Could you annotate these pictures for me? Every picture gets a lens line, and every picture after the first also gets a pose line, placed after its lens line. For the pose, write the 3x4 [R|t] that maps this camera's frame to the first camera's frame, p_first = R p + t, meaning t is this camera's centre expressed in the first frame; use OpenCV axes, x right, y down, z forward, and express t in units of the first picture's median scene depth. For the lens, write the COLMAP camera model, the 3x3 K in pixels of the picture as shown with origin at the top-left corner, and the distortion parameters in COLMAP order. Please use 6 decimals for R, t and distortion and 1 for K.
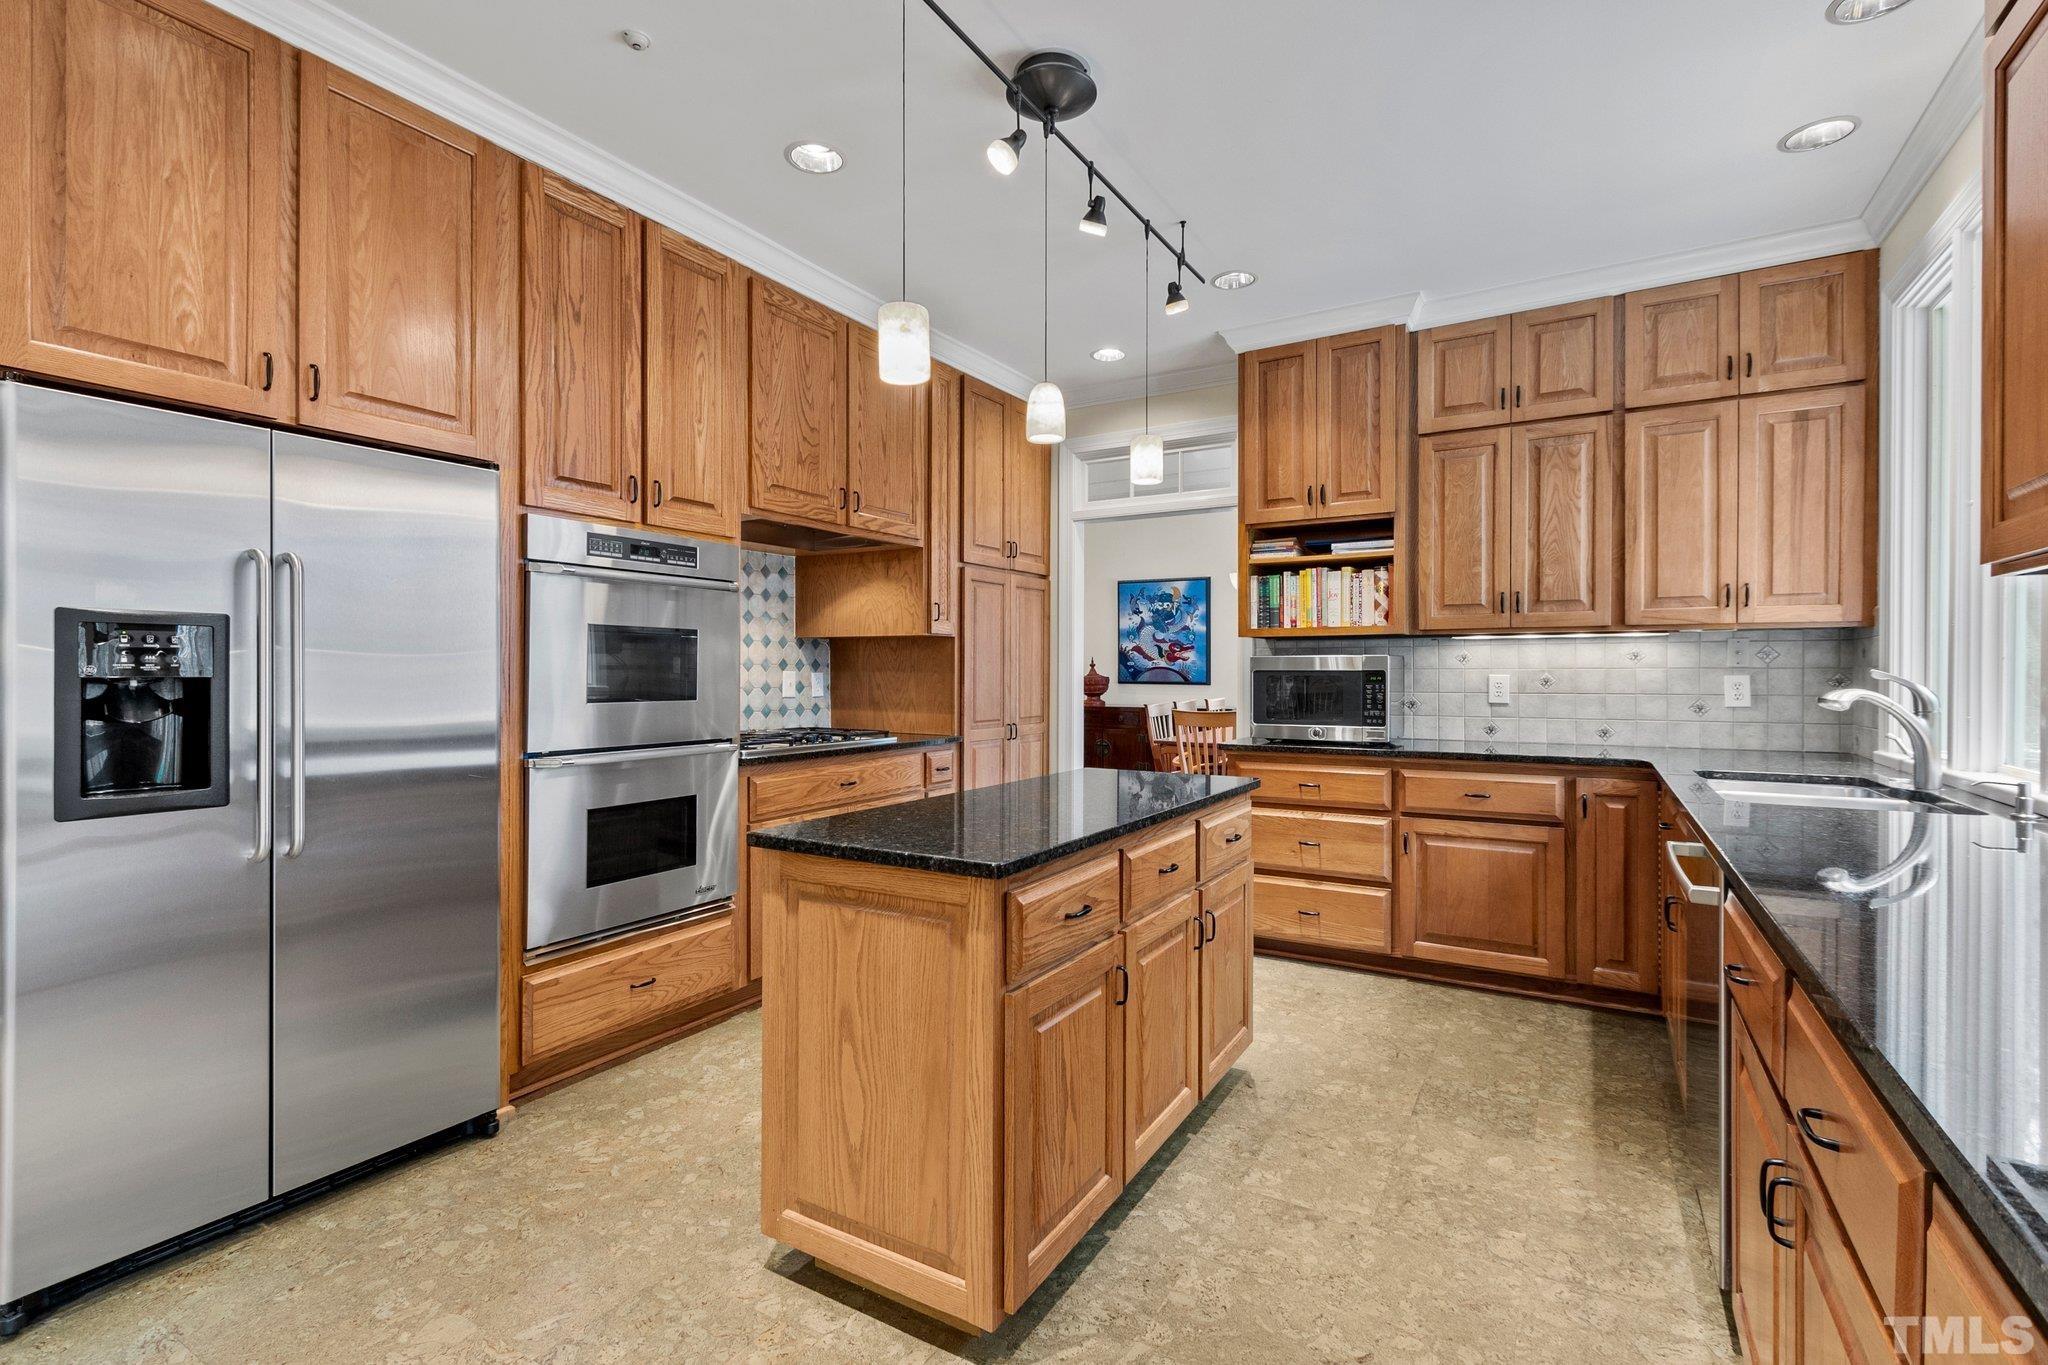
lens RADIAL K [[934.7, 0, 1025.6], [0, 934.7, 668.8], [0, 0, 1]] dist [0.008249, -0.000745]
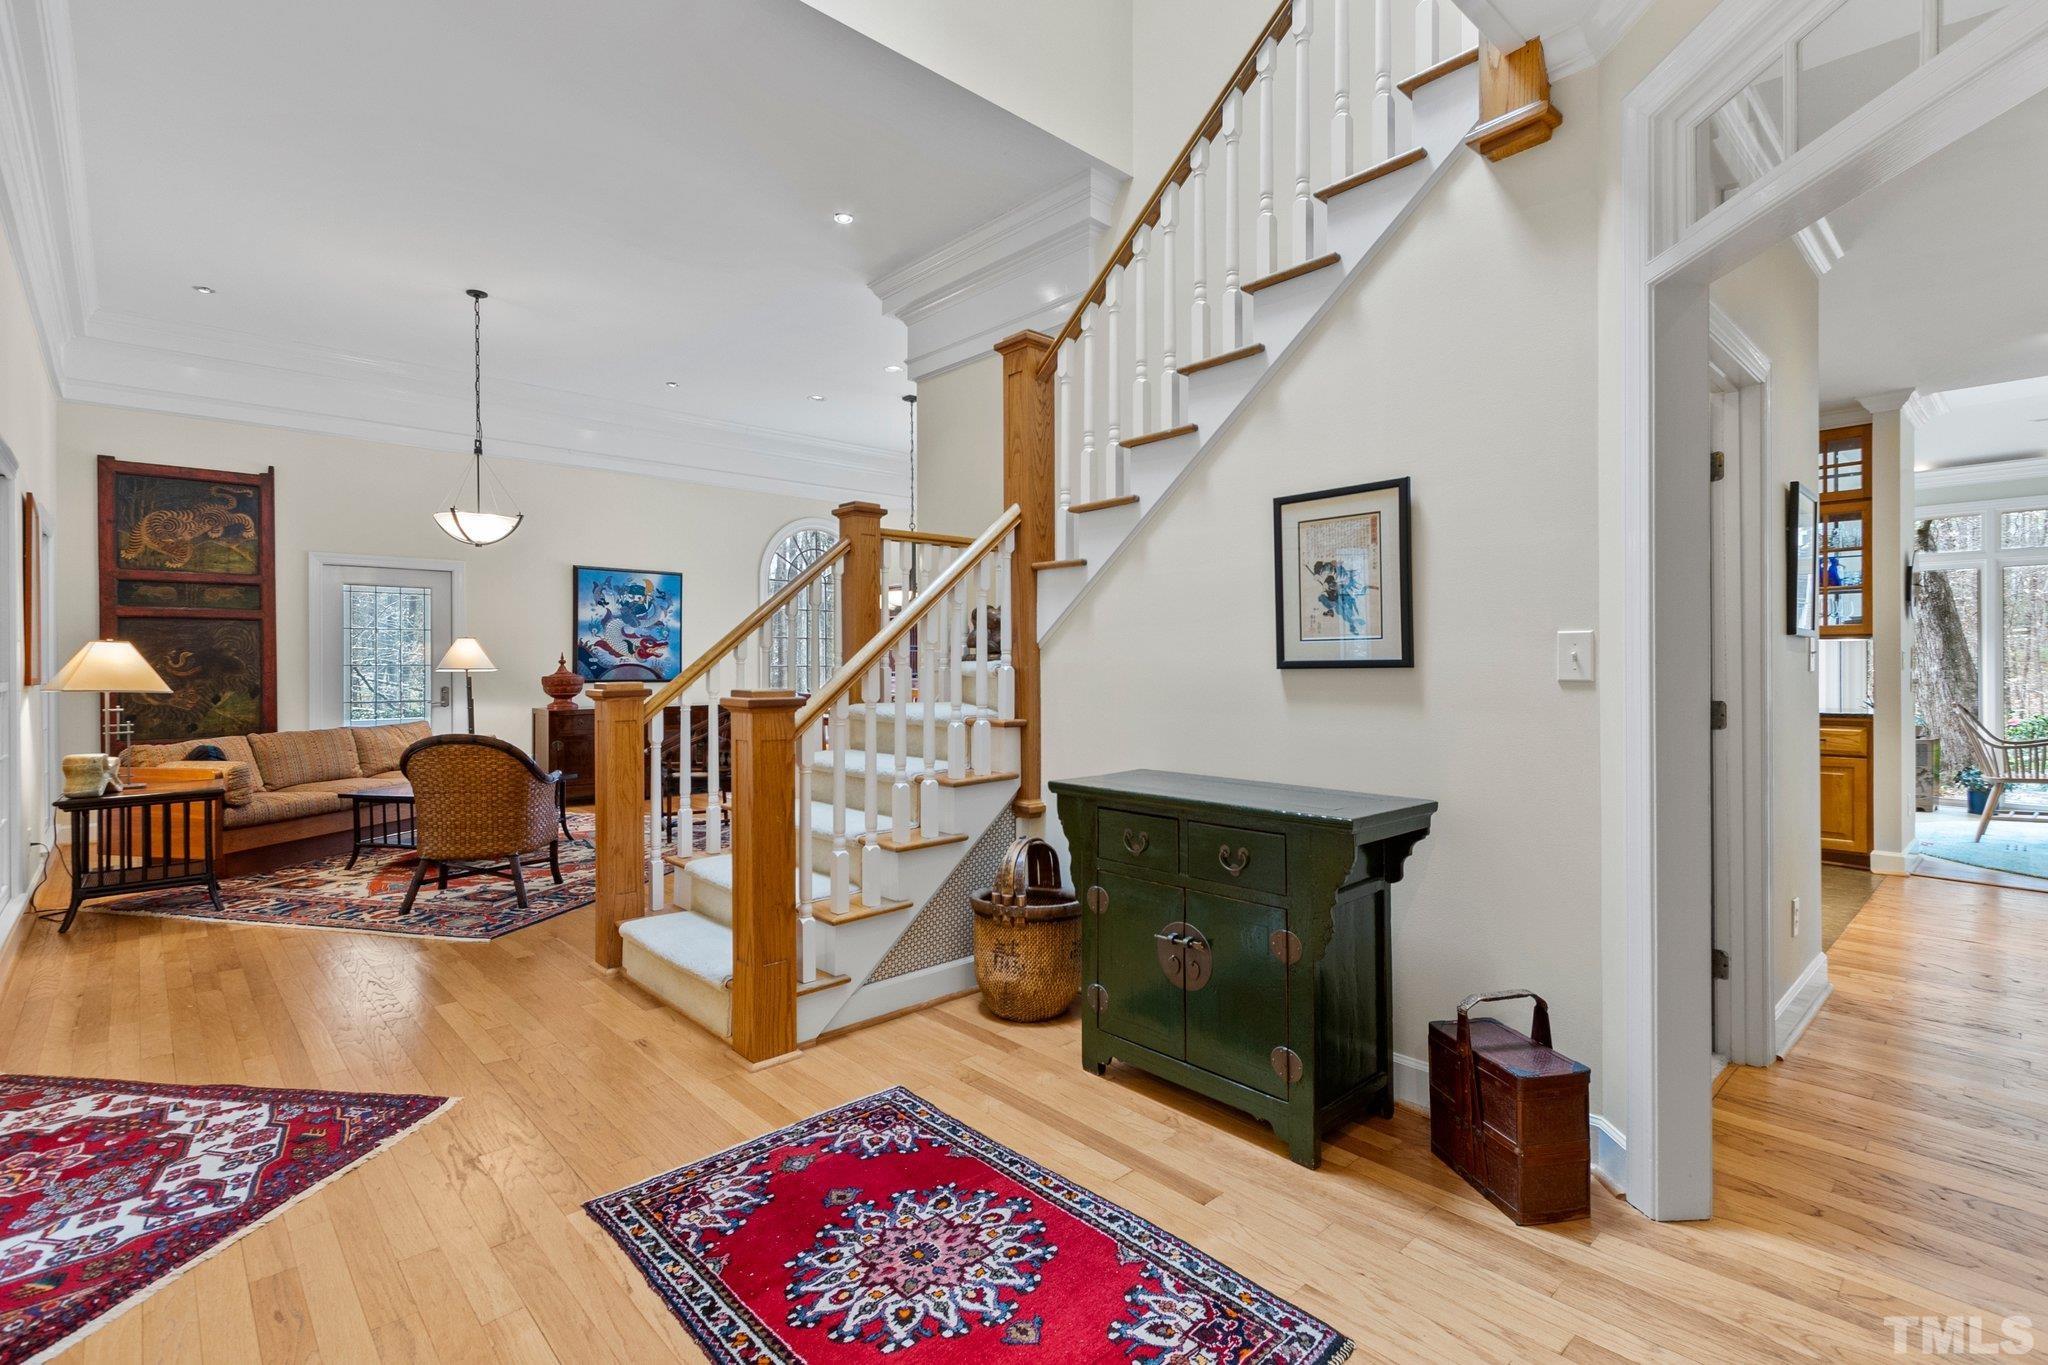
lens RADIAL K [[941.5, 0, 1031.4], [0, 941.5, 665.4], [0, 0, 1]] dist [0.001118, -0.000711]
pose [[0.279523, -0.004093, 0.960130, -0.642970], [0.002610, 0.999990, 0.003503, -0.002617], [-0.960135, 0.001527, 0.279532, 0.355832]]
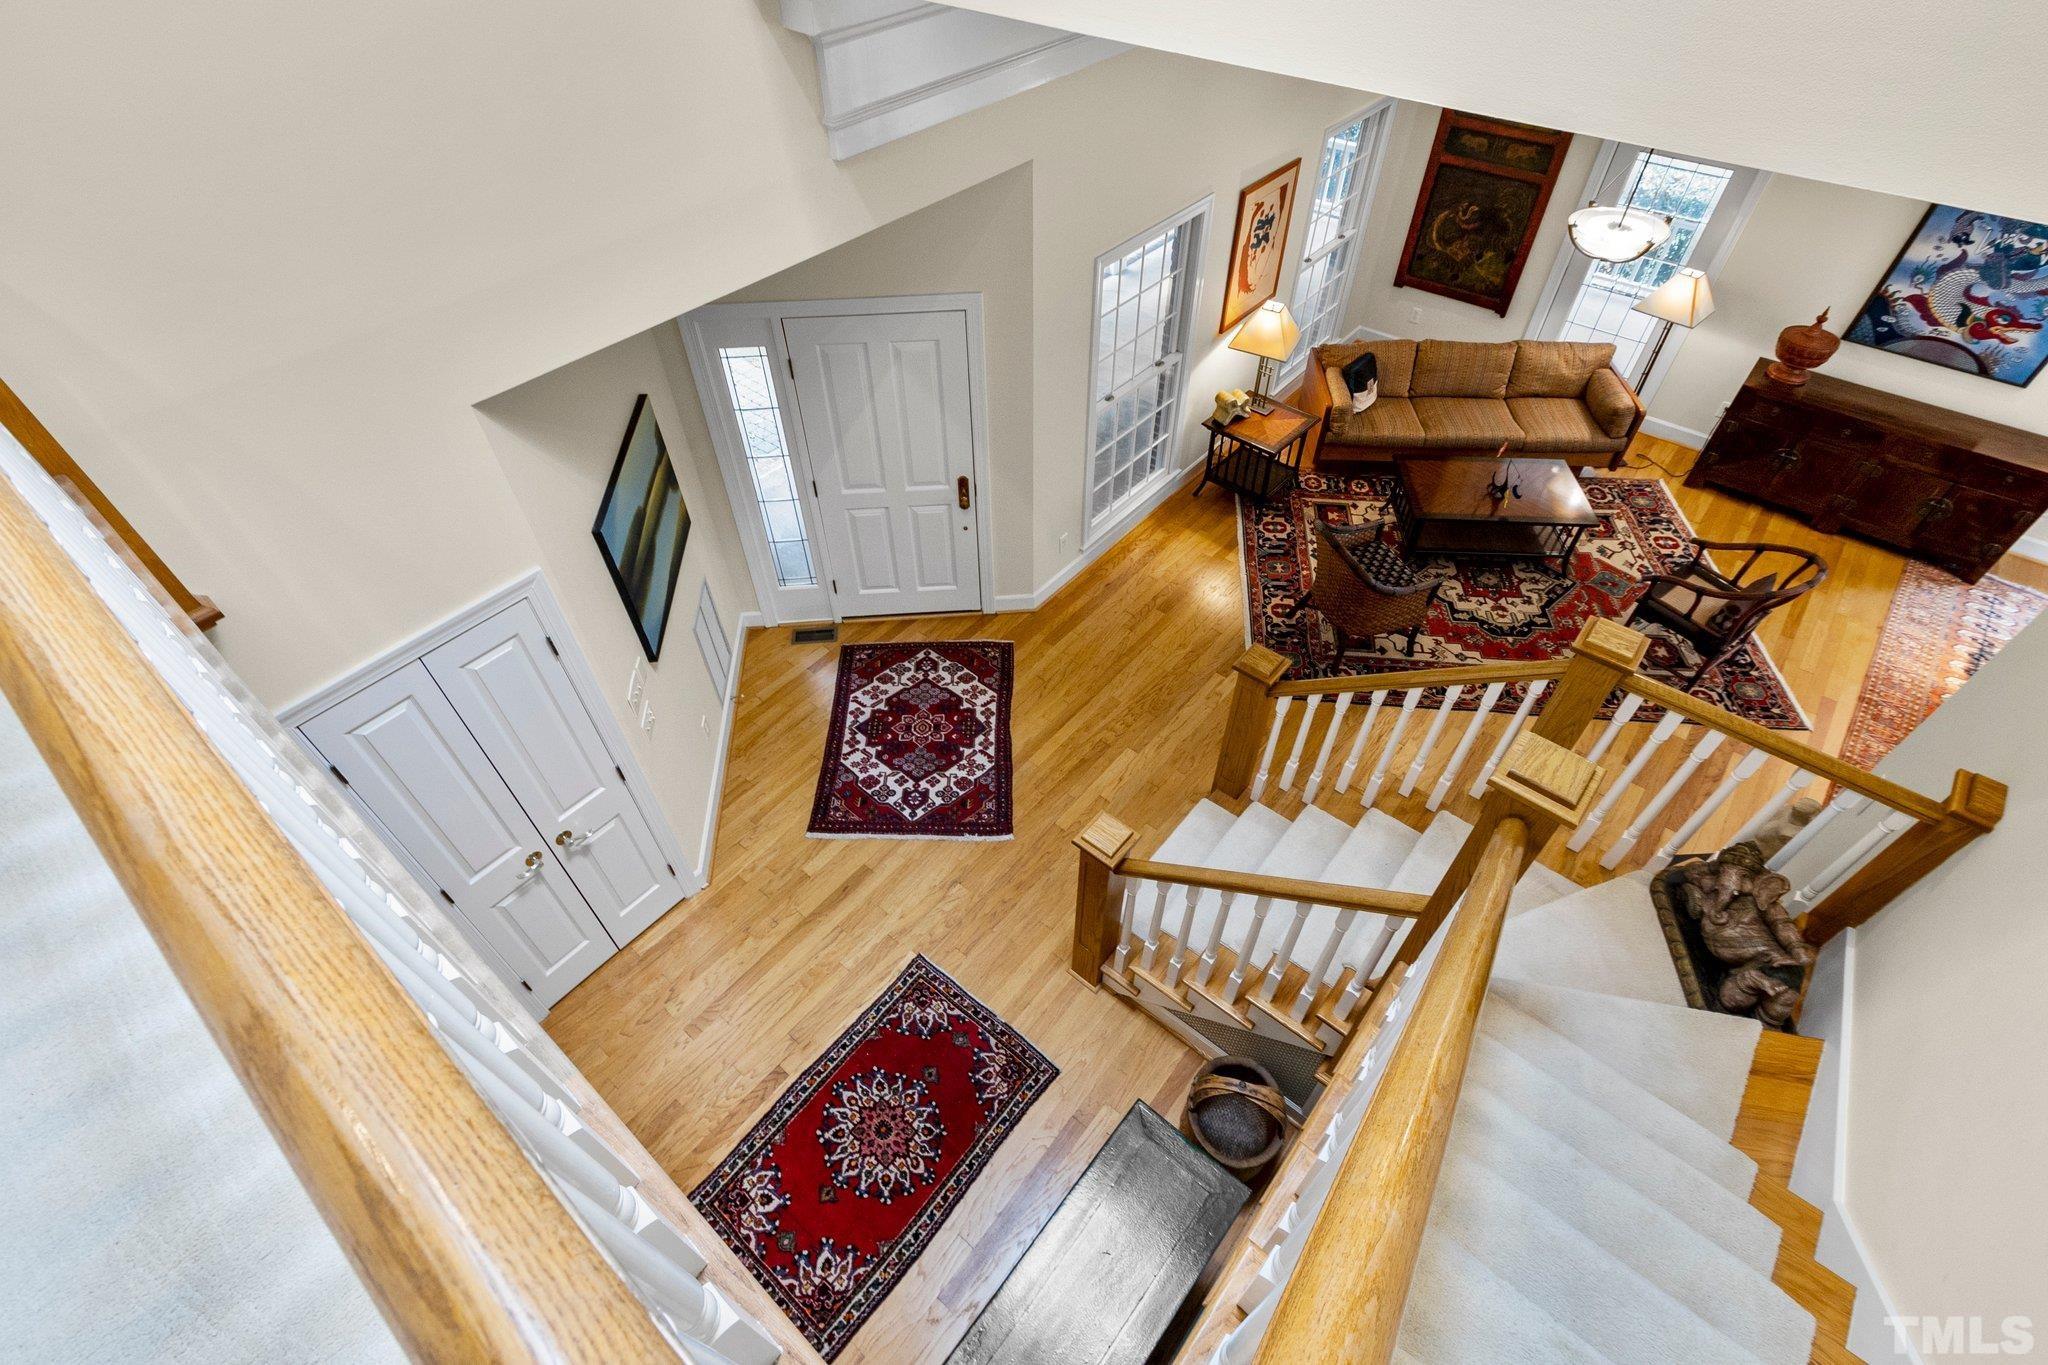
lens RADIAL K [[934.7, 0, 1025.6], [0, 934.7, 668.8], [0, 0, 1]] dist [0.008249, -0.000745]
pose [[0.987025, 0.111416, -0.115617, -0.369932], [0.007016, 0.689452, 0.724297, -0.313472], [0.160411, -0.715711, 0.679725, 0.310559]]
